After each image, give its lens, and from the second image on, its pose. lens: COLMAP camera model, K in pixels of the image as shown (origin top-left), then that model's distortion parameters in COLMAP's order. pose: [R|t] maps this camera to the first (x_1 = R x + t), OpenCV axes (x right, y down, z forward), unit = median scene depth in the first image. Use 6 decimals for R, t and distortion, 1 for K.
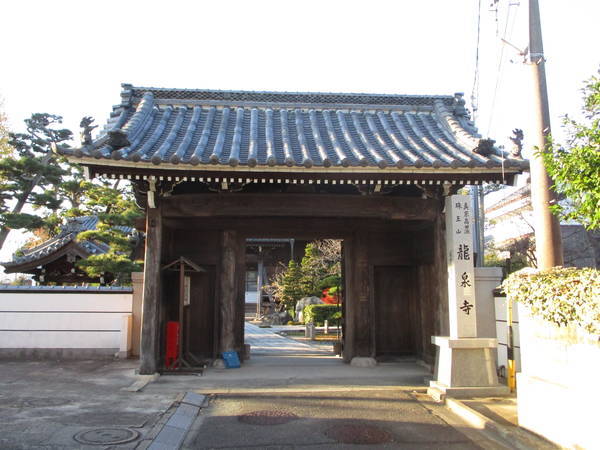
lens RADIAL K [[513.5, 0, 300.1], [0, 513.5, 225.7], [0, 0, 1]] dist [-0.006092, -0.001912]
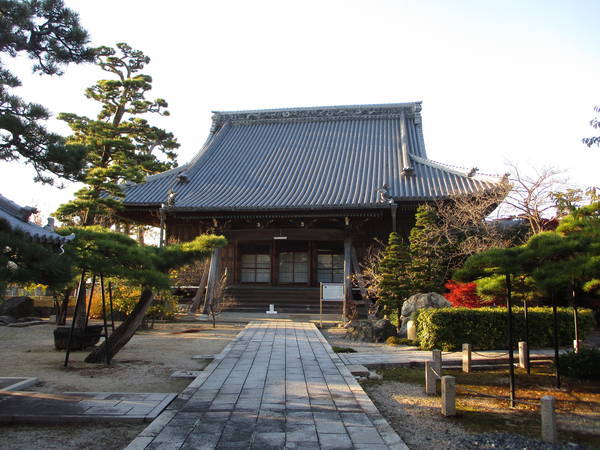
lens RADIAL K [[513.5, 0, 299.5], [0, 513.5, 223.5], [0, 0, 1]] dist [-0.006092, -0.001912]
pose [[0.979903, -0.017272, -0.198725, -0.004090], [0.019951, 0.999735, 0.011484, 0.048837], [0.198474, -0.015218, 0.979988, 0.392698]]
